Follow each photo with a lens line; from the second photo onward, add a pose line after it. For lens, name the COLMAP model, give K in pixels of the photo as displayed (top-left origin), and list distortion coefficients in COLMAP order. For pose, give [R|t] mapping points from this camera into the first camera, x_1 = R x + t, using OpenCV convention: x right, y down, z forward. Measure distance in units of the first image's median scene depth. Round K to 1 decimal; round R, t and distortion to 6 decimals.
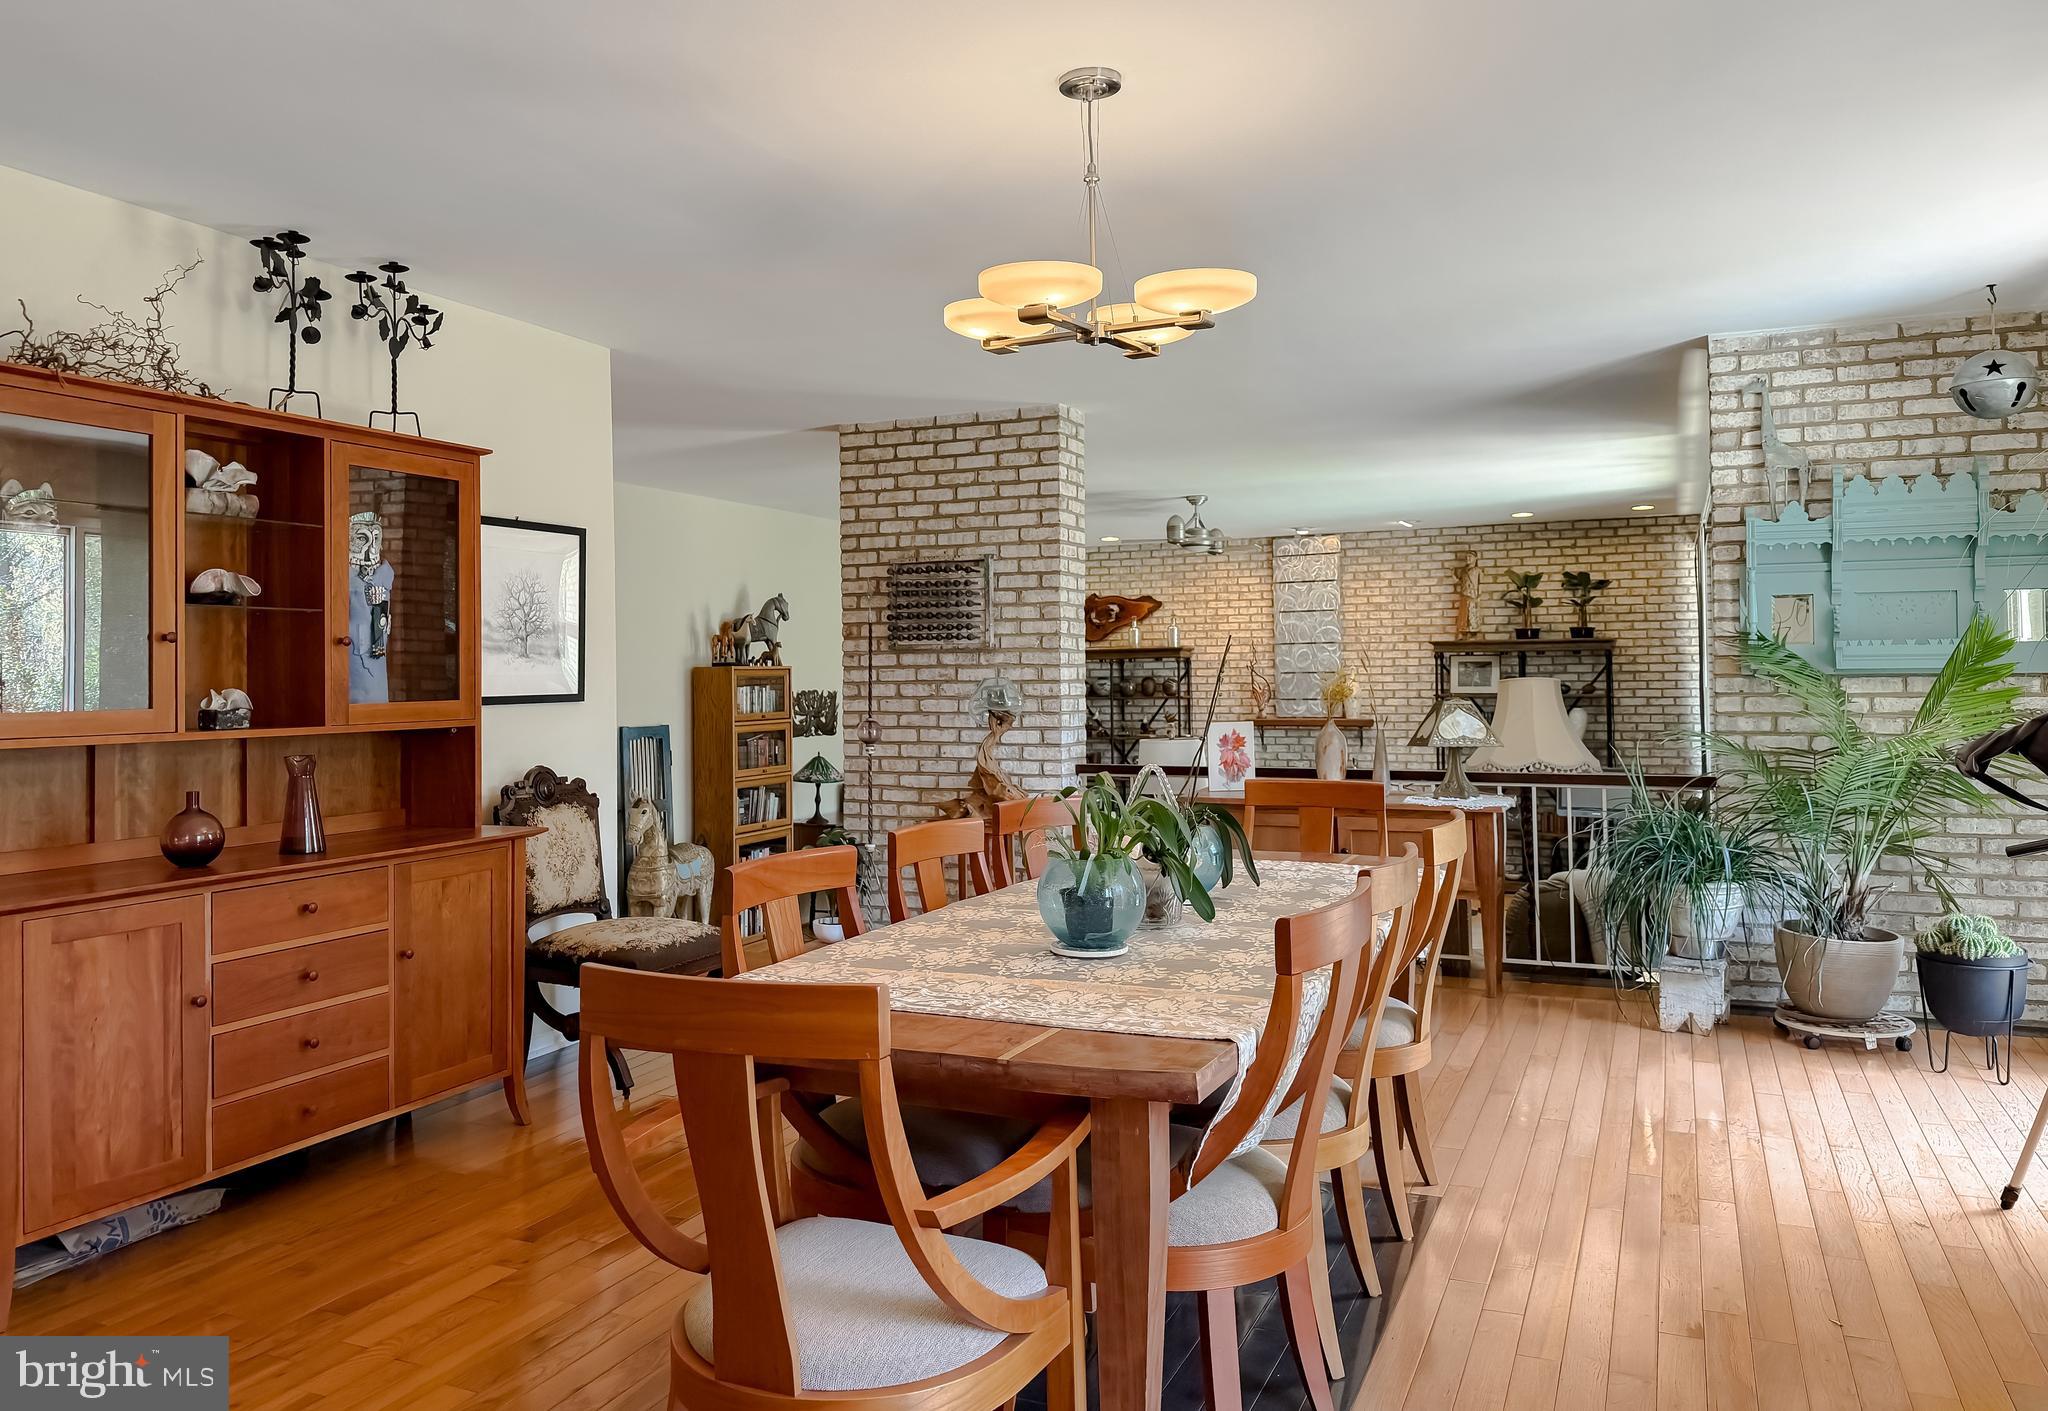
lens RADIAL K [[1529.3, 0, 1025.6], [0, 1529.3, 665.4], [0, 0, 1]] dist [0.049374, -0.002164]
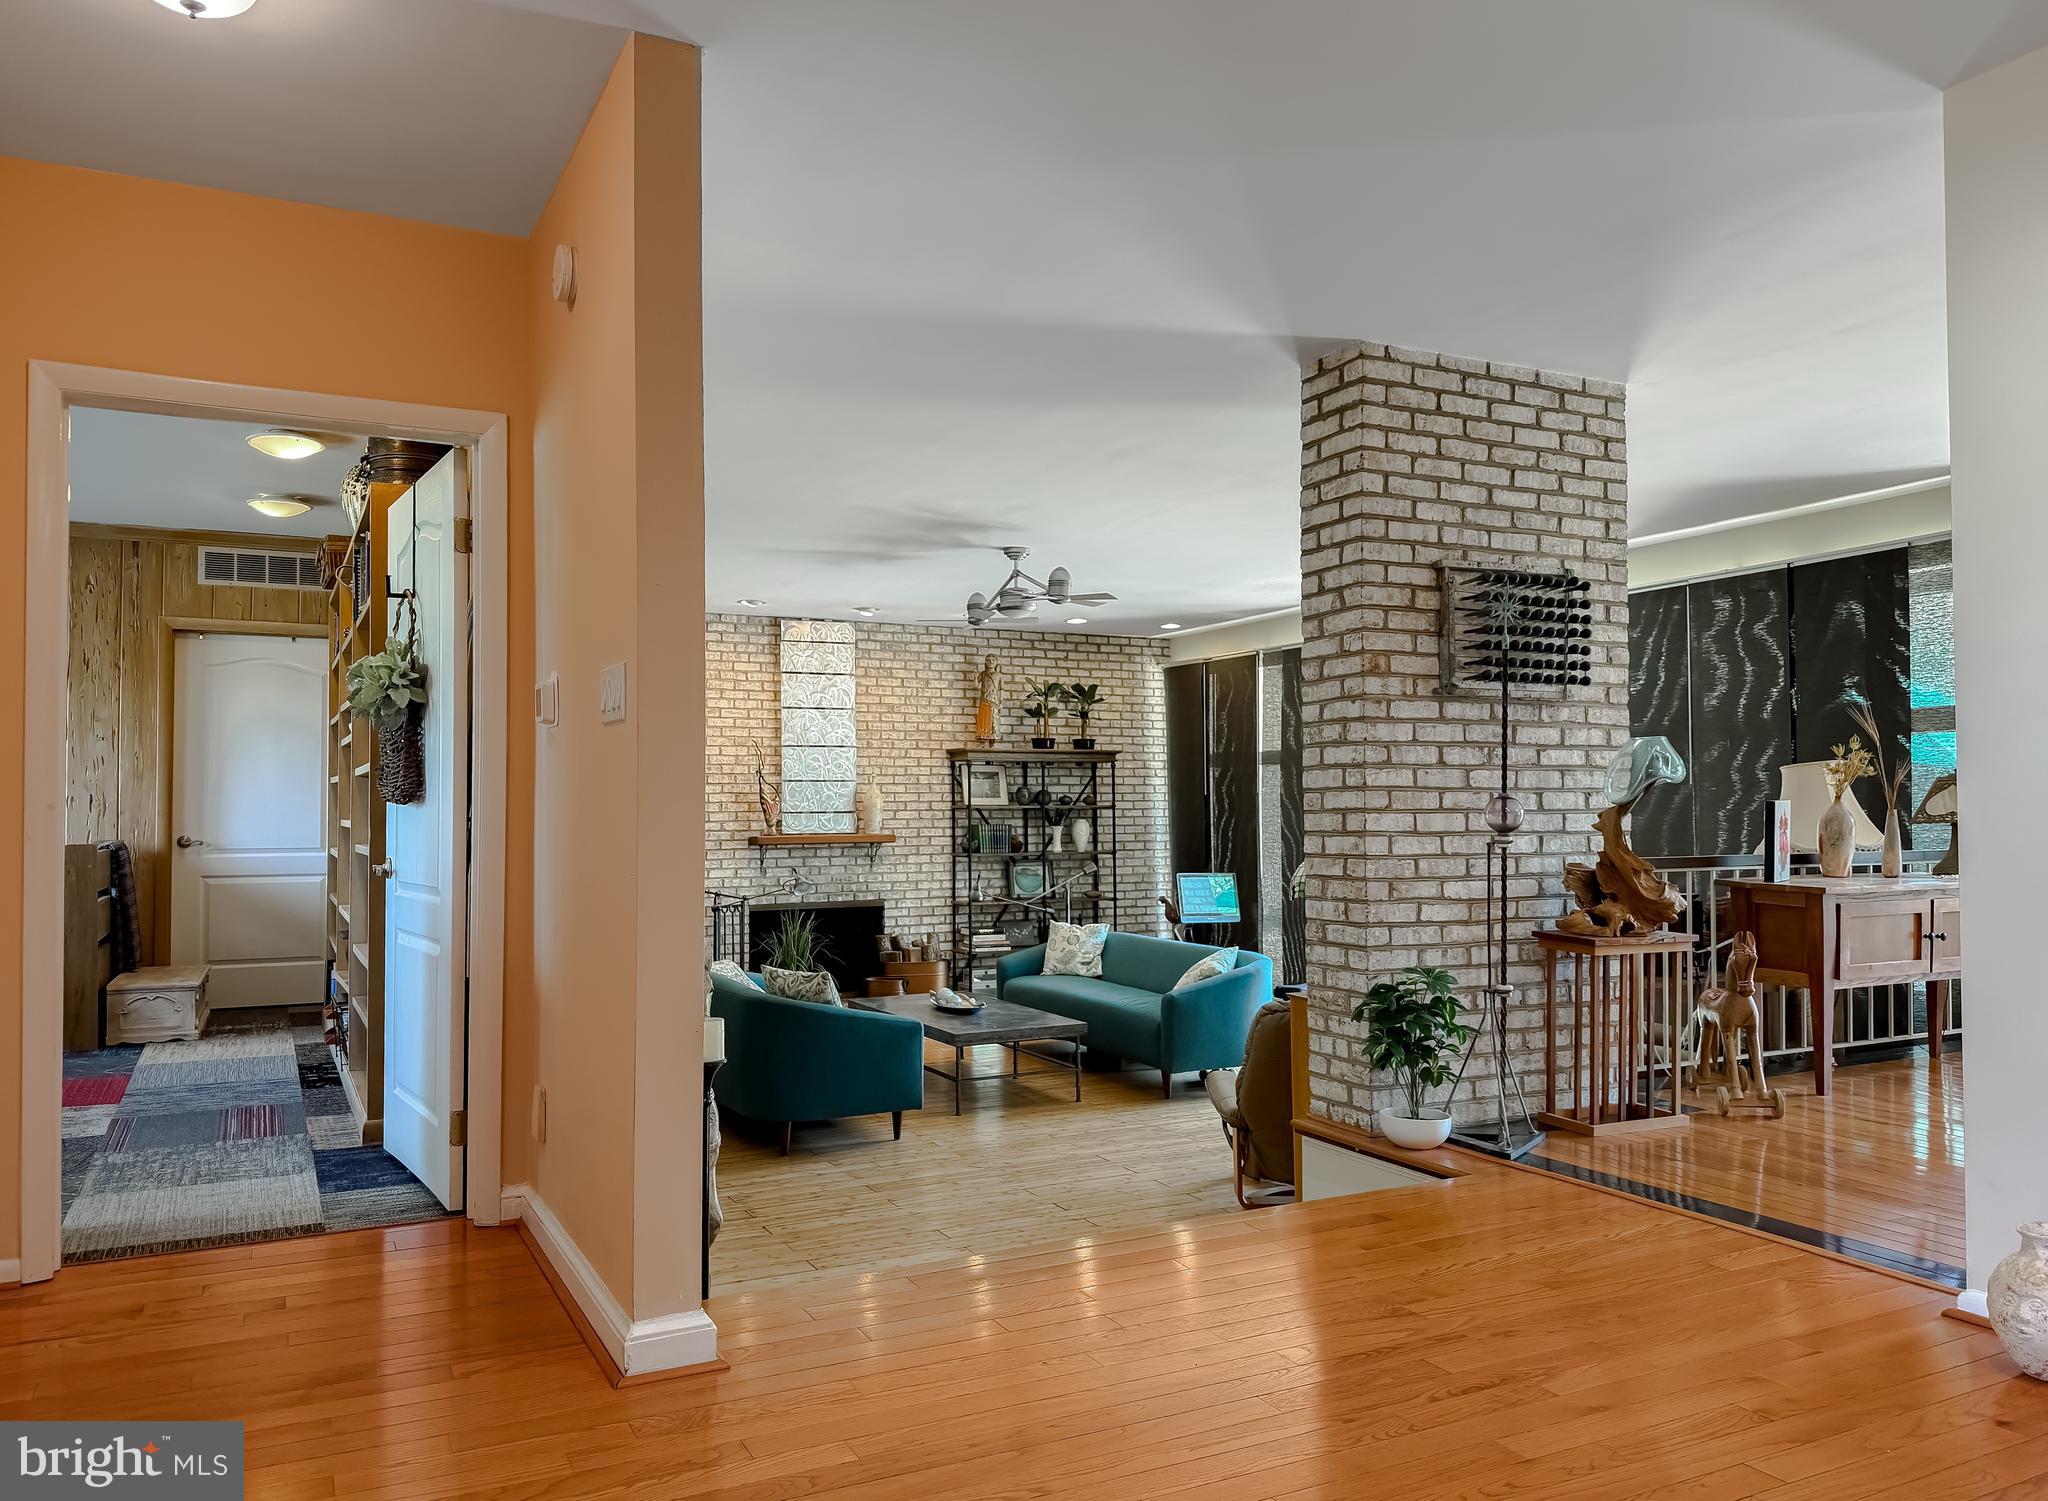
lens RADIAL K [[1465.1, 0, 1006.2], [0, 1465.1, 773.6], [0, 0, 1]] dist [0.075863, -0.004634]
pose [[0.609618, 0.026852, 0.792240, -0.426049], [-0.004565, 0.999528, -0.030365, 0.026774], [-0.792682, 0.014894, 0.609453, 0.452824]]
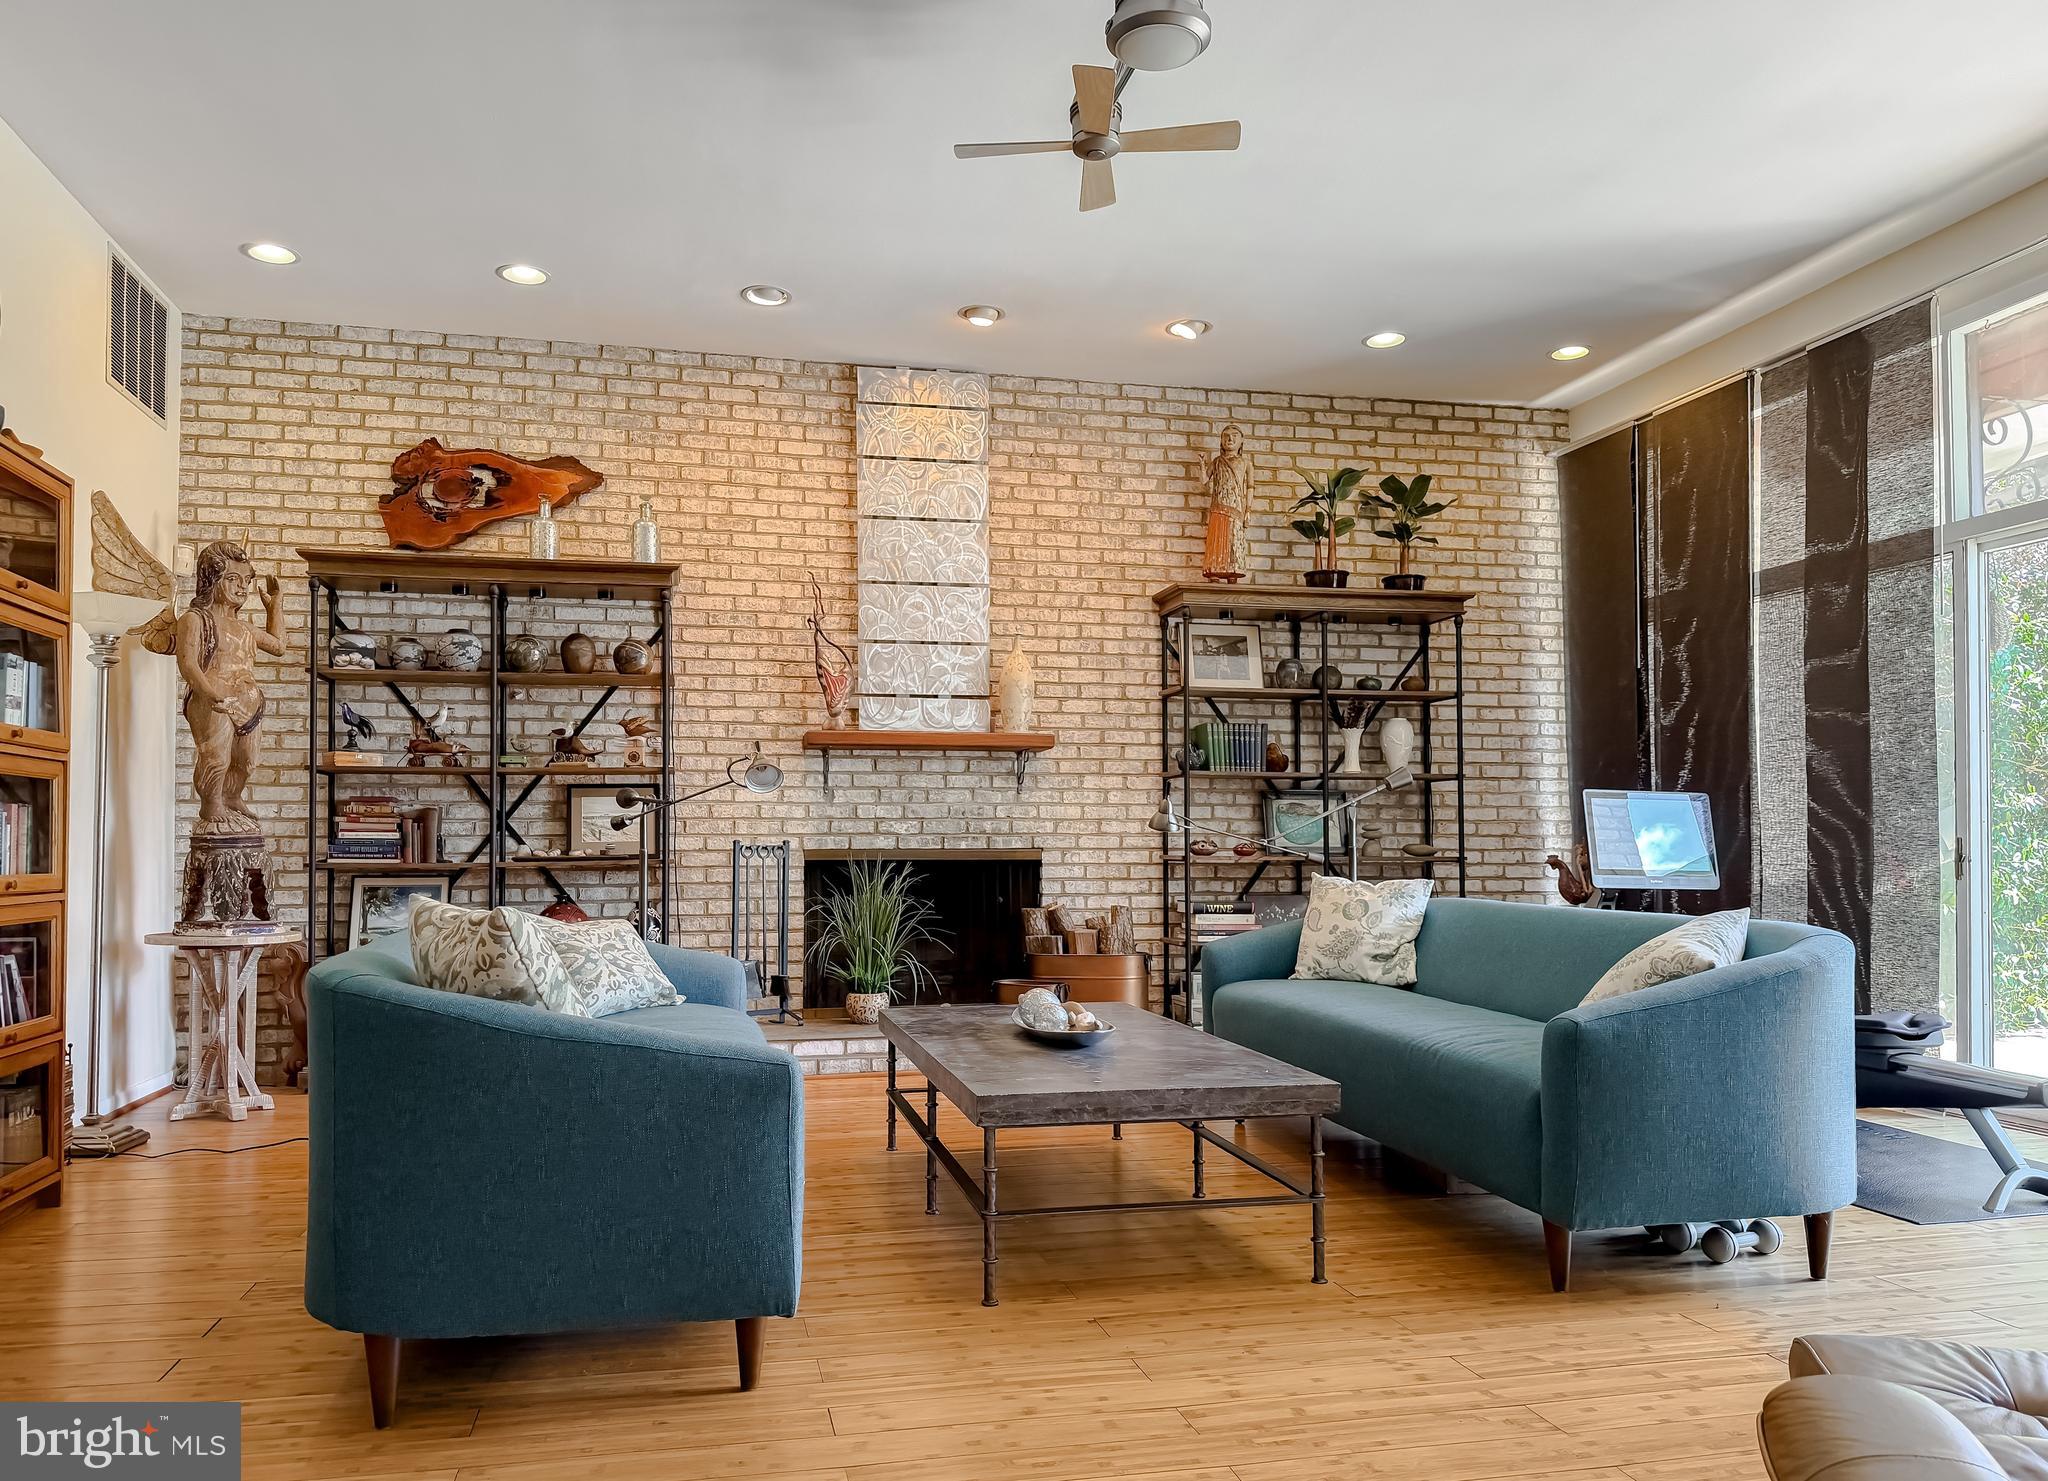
lens RADIAL K [[1548.9, 0, 978.2], [0, 1548.9, 777.5], [0, 0, 1]] dist [0.209066, -0.377889]
pose [[0.785524, 0.032971, 0.617952, -0.122502], [-0.011598, 0.999189, -0.038569, 0.072979], [-0.618722, 0.023130, 0.785269, 0.634929]]
